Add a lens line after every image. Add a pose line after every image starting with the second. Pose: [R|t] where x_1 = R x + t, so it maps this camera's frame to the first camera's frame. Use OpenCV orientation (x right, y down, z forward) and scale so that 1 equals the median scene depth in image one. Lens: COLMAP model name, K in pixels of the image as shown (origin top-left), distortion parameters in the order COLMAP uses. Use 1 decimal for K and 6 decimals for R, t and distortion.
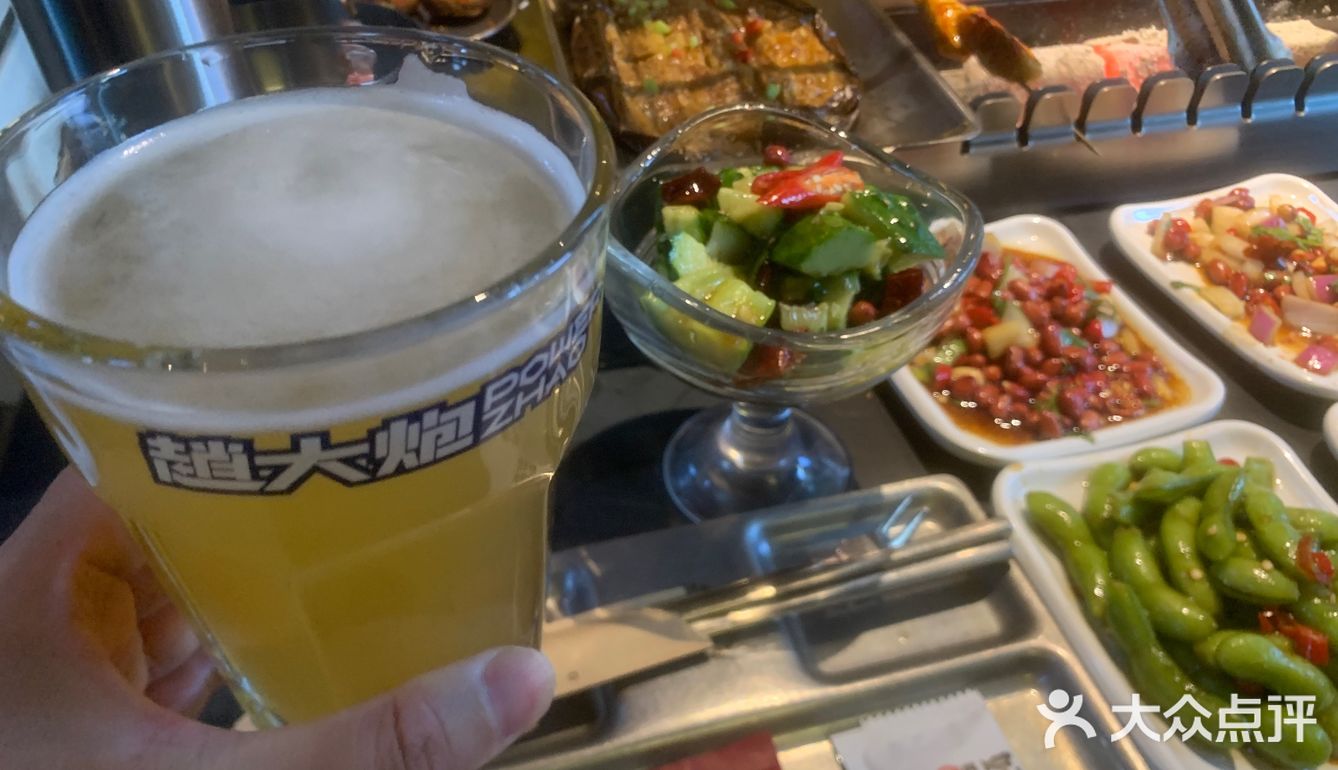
lens RADIAL K [[1076.5, 0, 669.0], [0, 1076.5, 385.0], [0, 0, 1]] dist [0.003298, 0.005516]
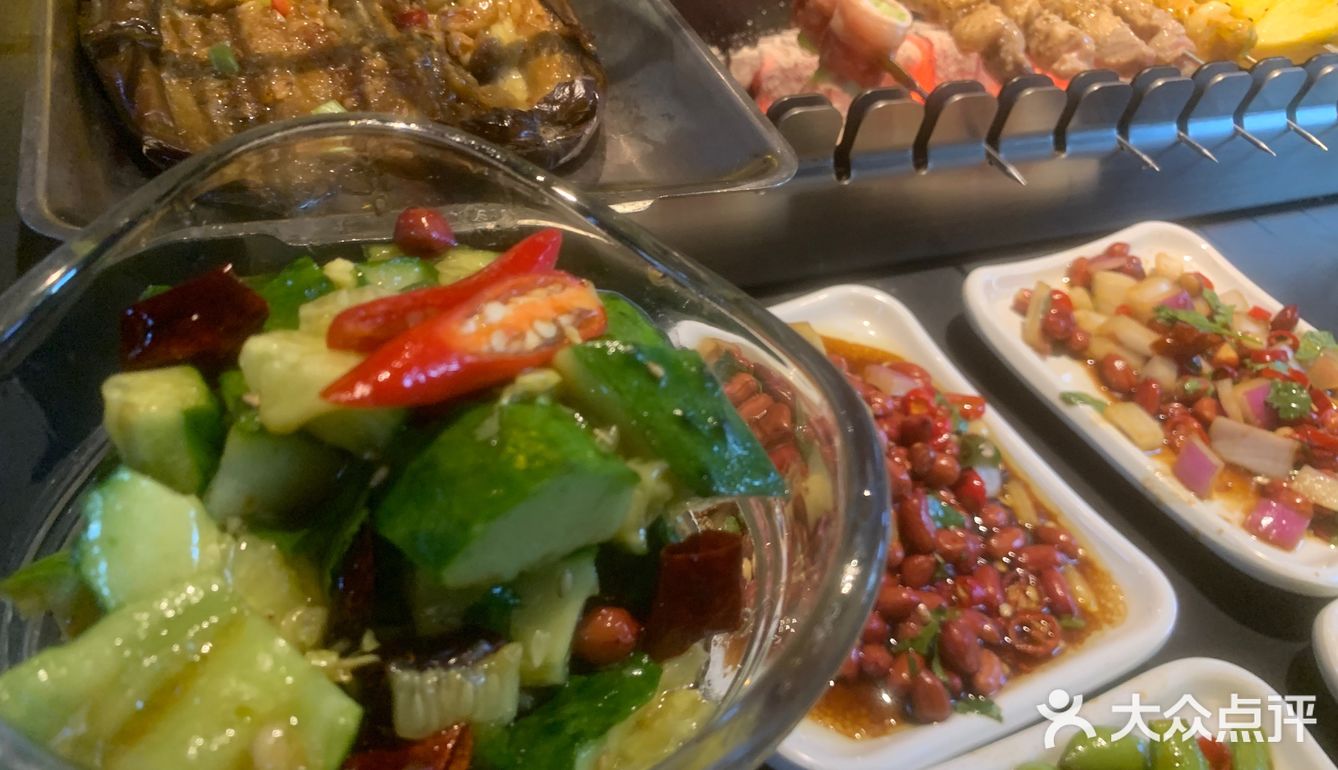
lens RADIAL K [[1133.0, 0, 669.0], [0, 1133.0, 385.0], [0, 0, 1]] dist [-0.005136, -0.007591]
pose [[0.973458, -0.011883, 0.228558, 0.072118], [0.008739, 0.999853, 0.014764, -0.119776], [-0.228700, -0.012374, 0.973418, 0.390821]]
